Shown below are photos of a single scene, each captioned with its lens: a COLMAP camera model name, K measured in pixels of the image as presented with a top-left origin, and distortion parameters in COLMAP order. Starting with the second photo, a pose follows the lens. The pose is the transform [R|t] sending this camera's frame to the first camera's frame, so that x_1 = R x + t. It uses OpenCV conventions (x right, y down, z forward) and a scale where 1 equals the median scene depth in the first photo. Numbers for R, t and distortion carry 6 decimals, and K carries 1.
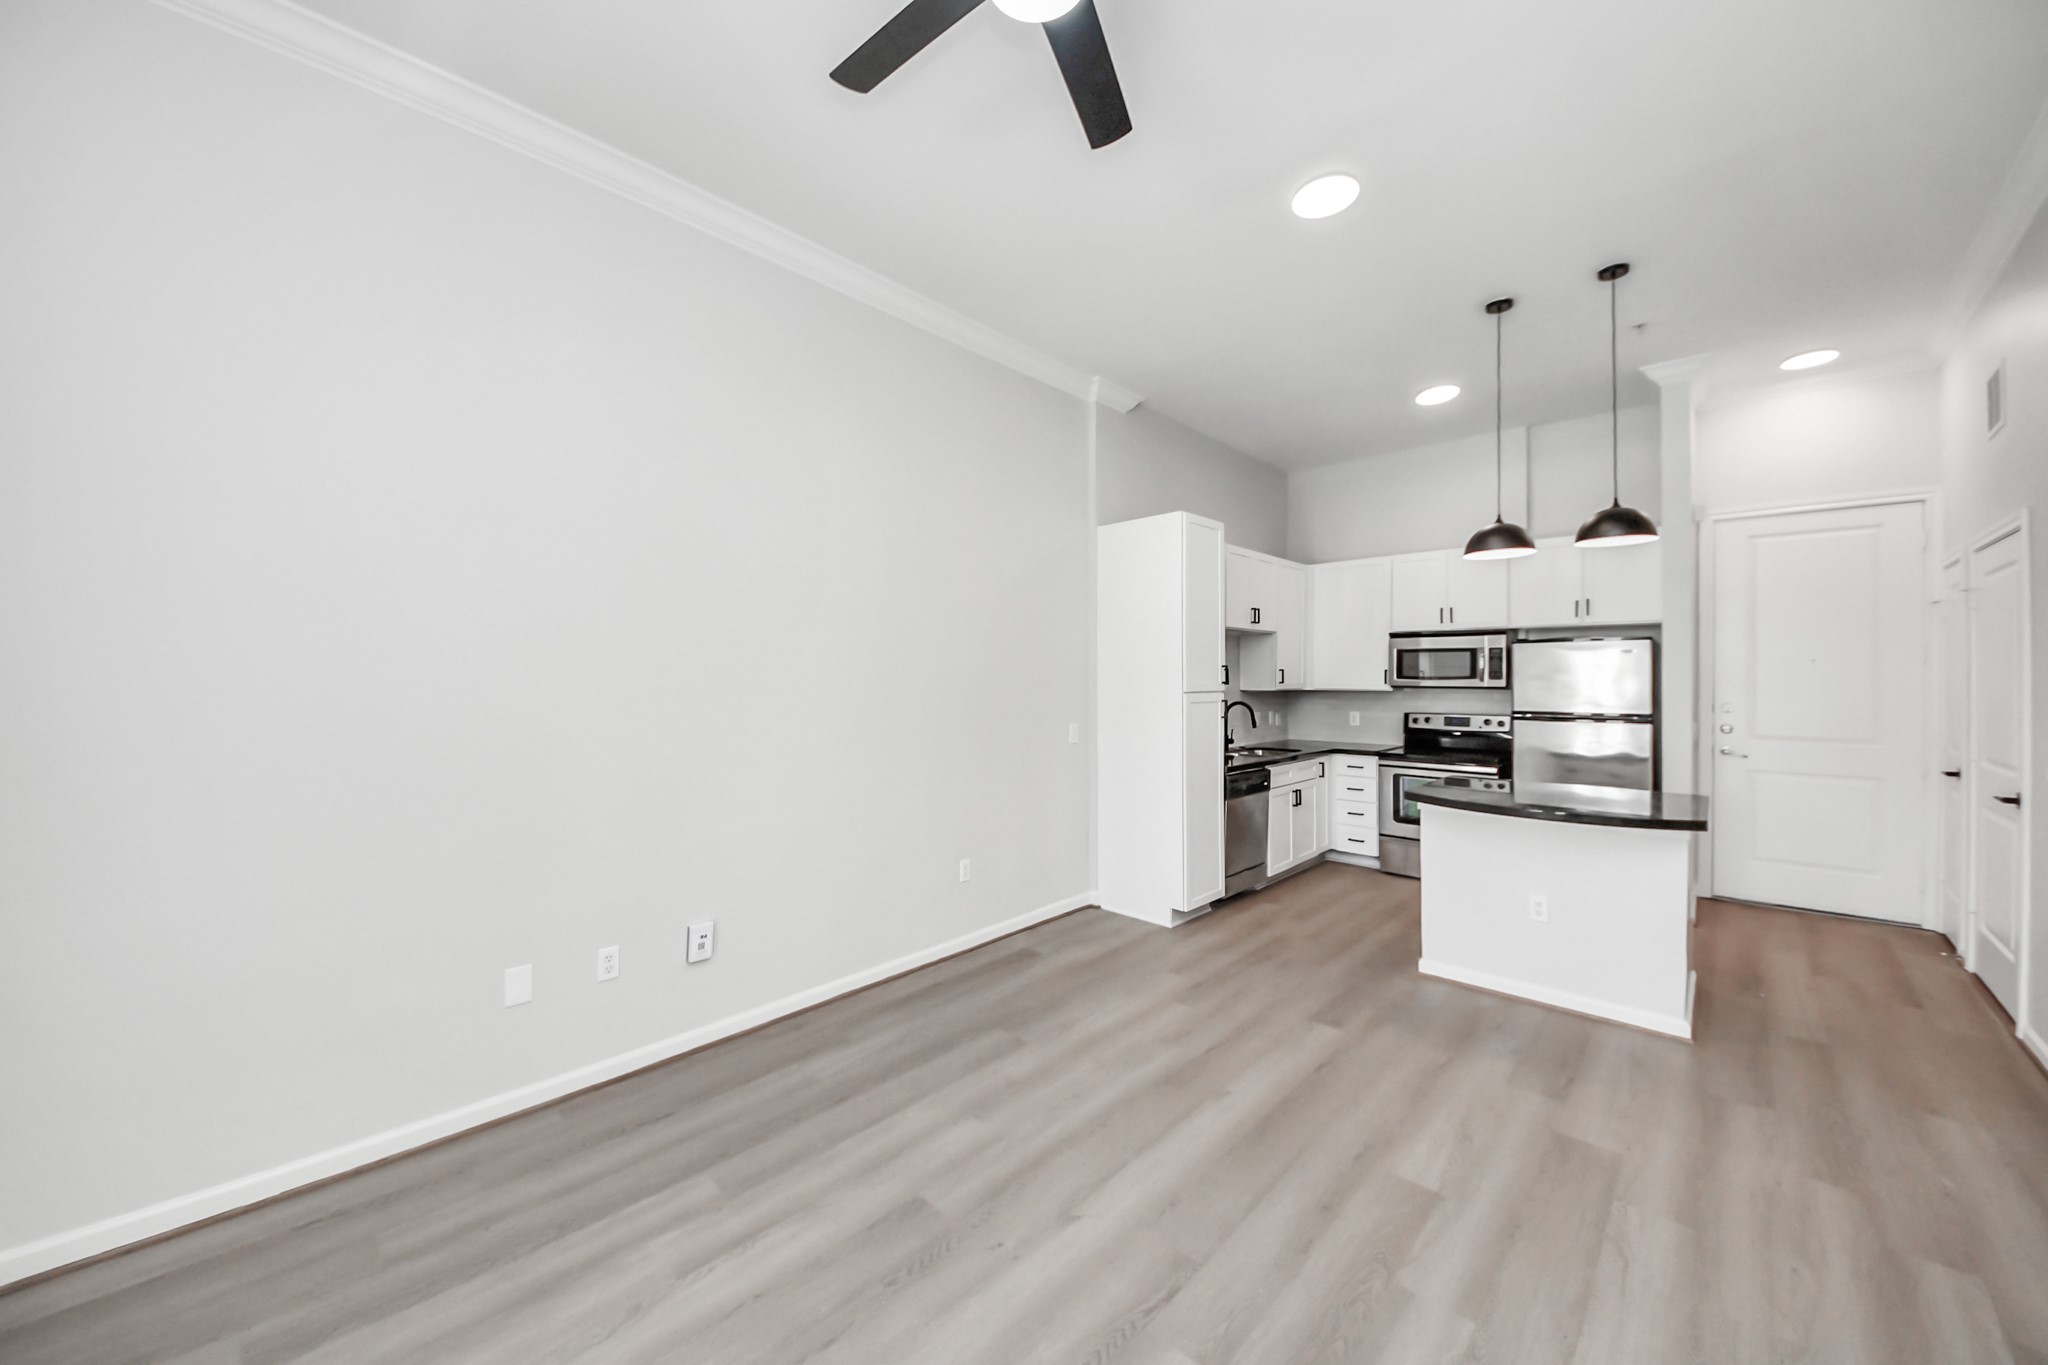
lens RADIAL K [[726.6, 0, 1003.1], [0, 726.6, 675.7], [0, 0, 1]] dist [0.007483, -0.010925]
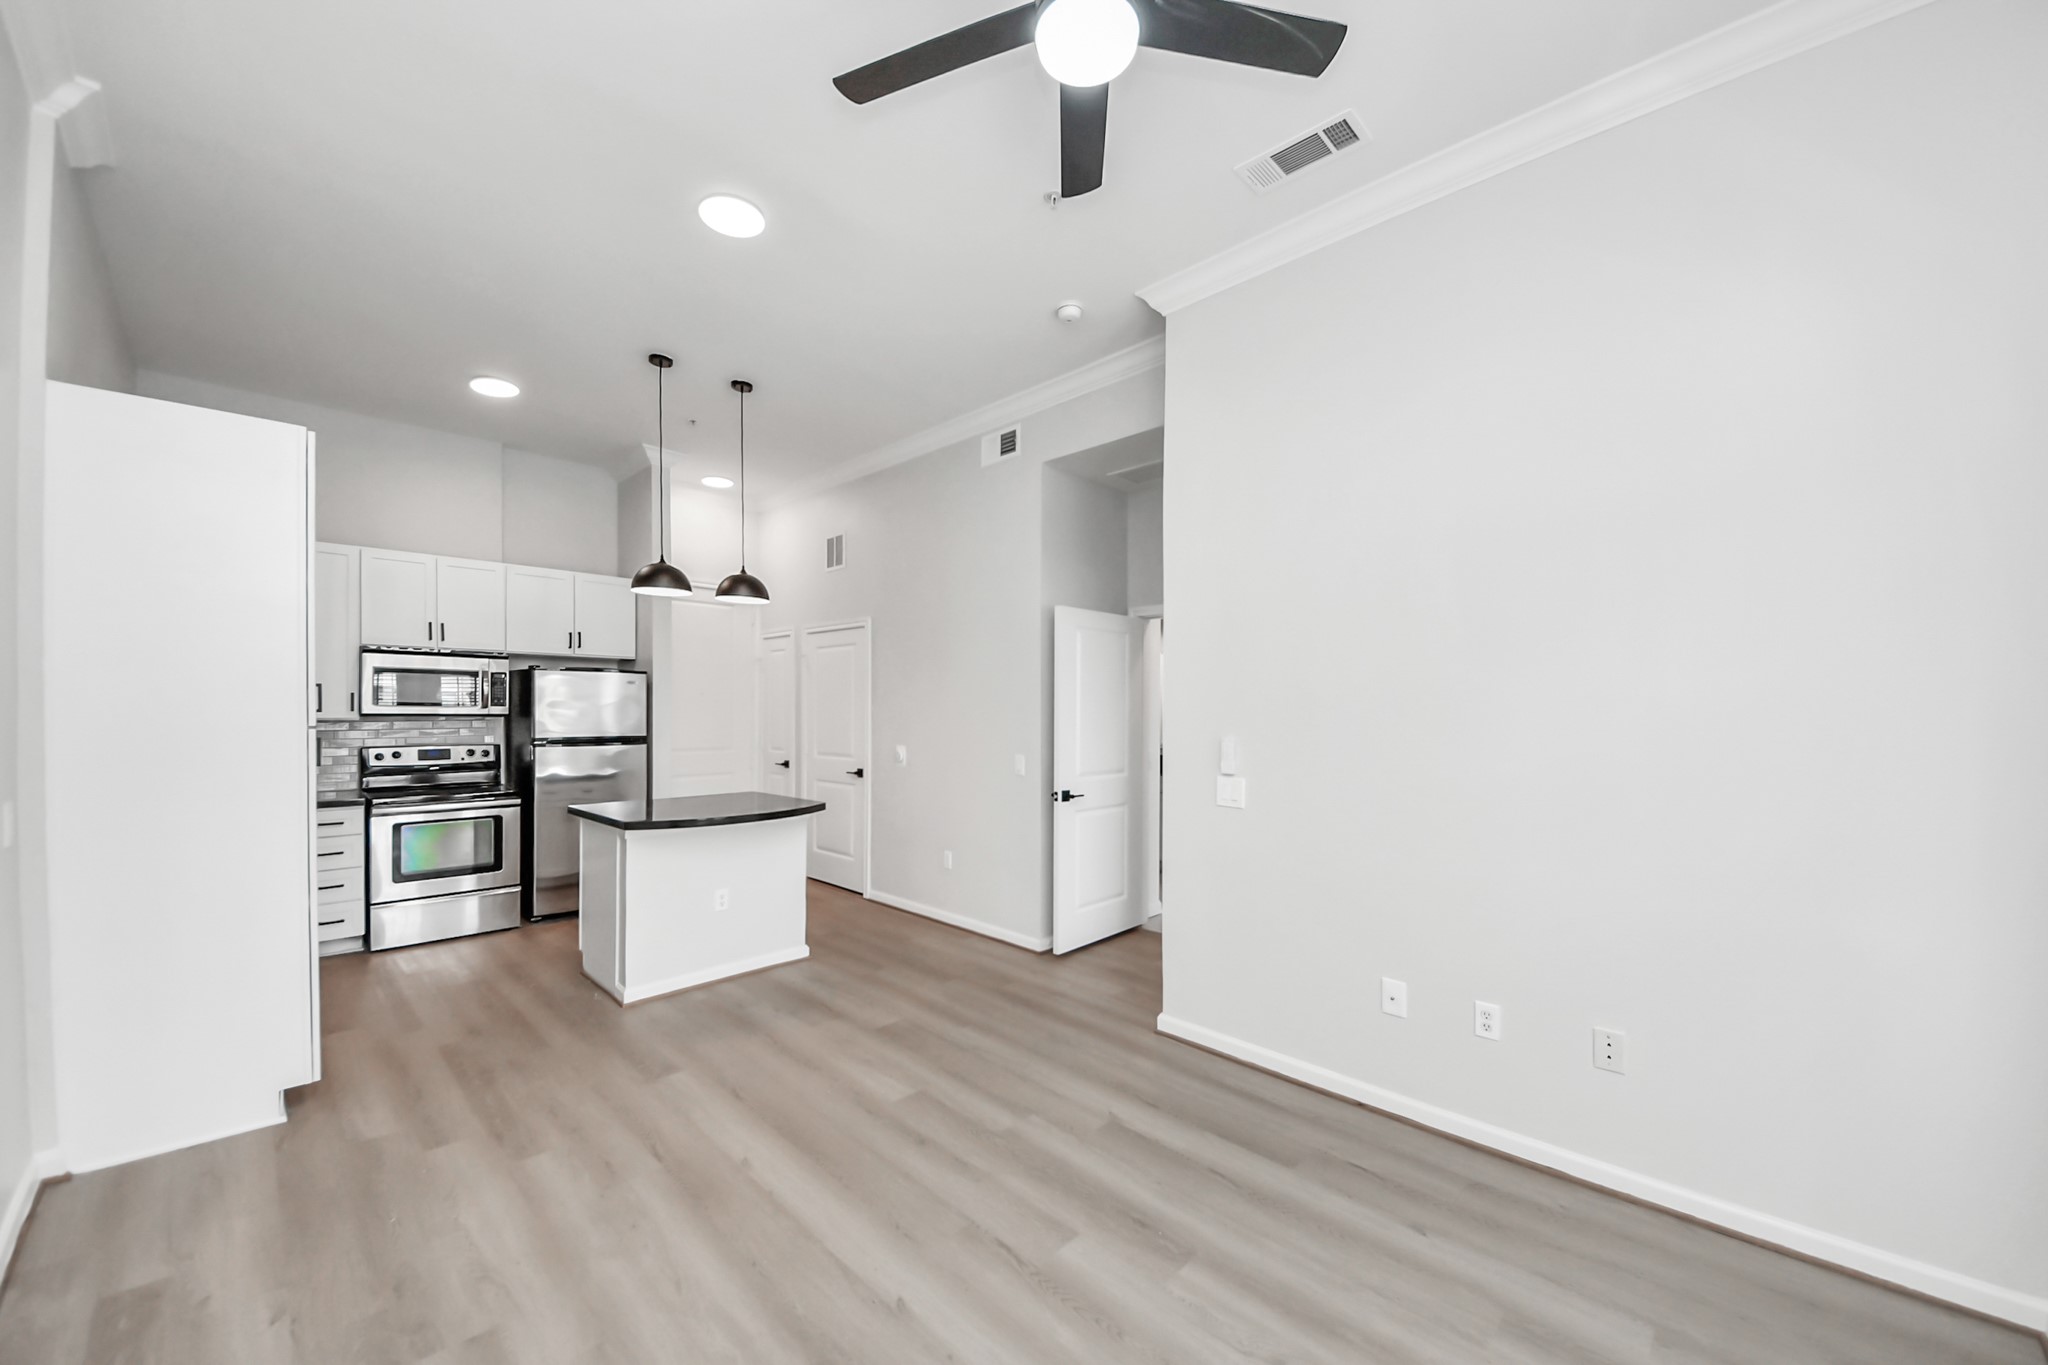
lens RADIAL K [[754.8, 0, 1031.9], [0, 754.8, 714.7], [0, 0, 1]] dist [0.002253, -0.011478]
pose [[-0.025405, -0.008339, 0.999642, -0.376302], [-0.009624, 0.999921, 0.008096, 0.001686], [-0.999631, -0.009415, -0.025484, 0.392409]]
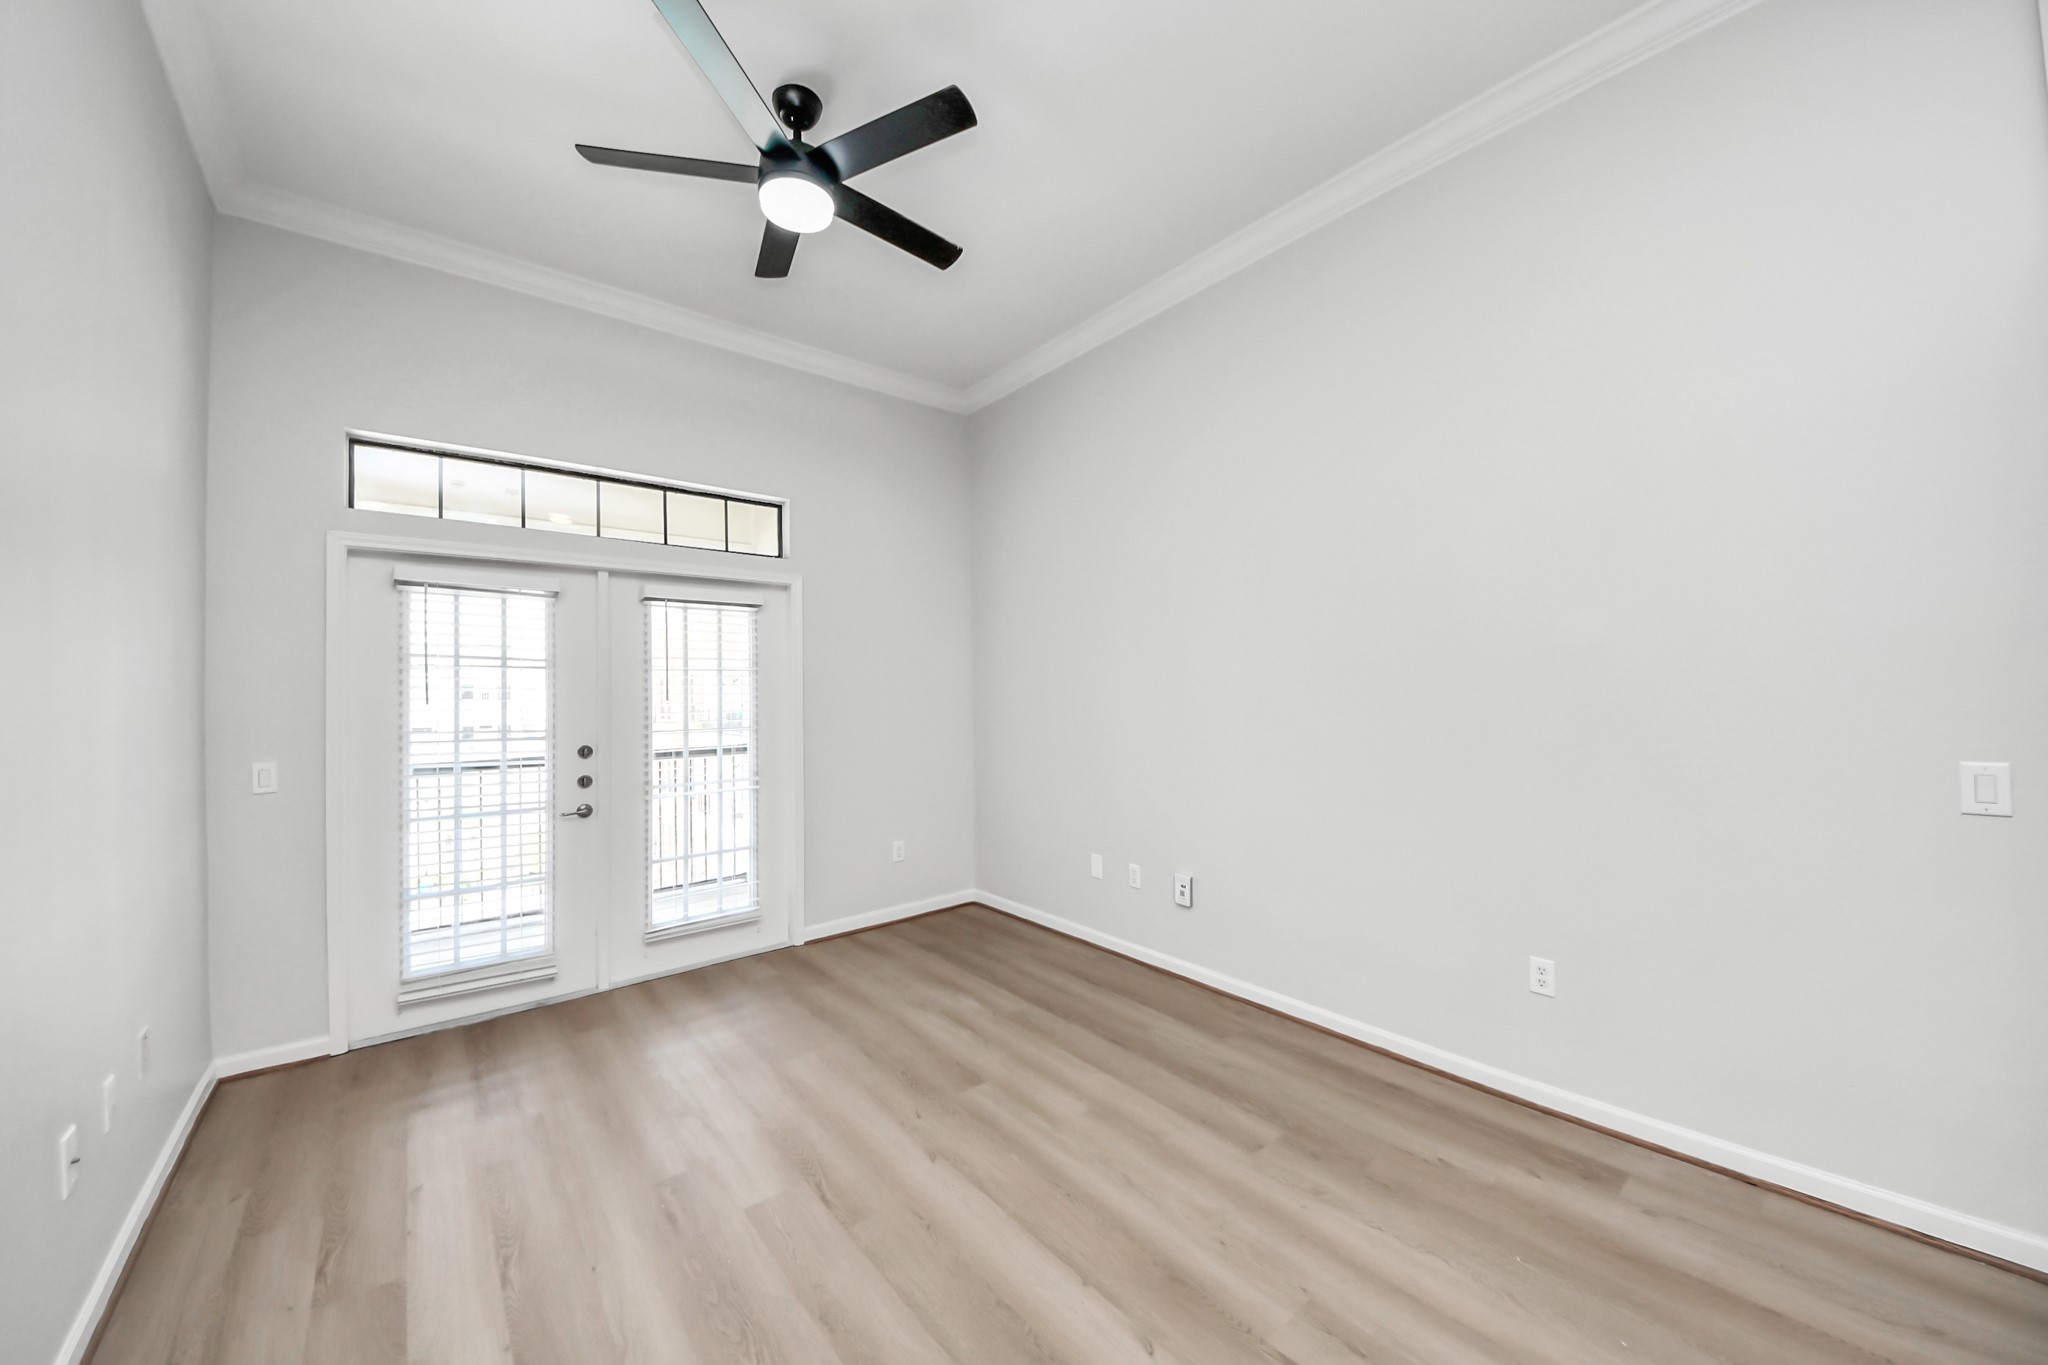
lens RADIAL K [[719.8, 0, 1008.1], [0, 719.8, 683.1], [0, 0, 1]] dist [0.037725, -0.021057]
pose [[-0.110723, -0.007625, -0.993822, 0.536803], [0.023277, 0.999676, -0.010263, 0.019258], [0.993579, -0.024270, -0.110509, 0.565803]]
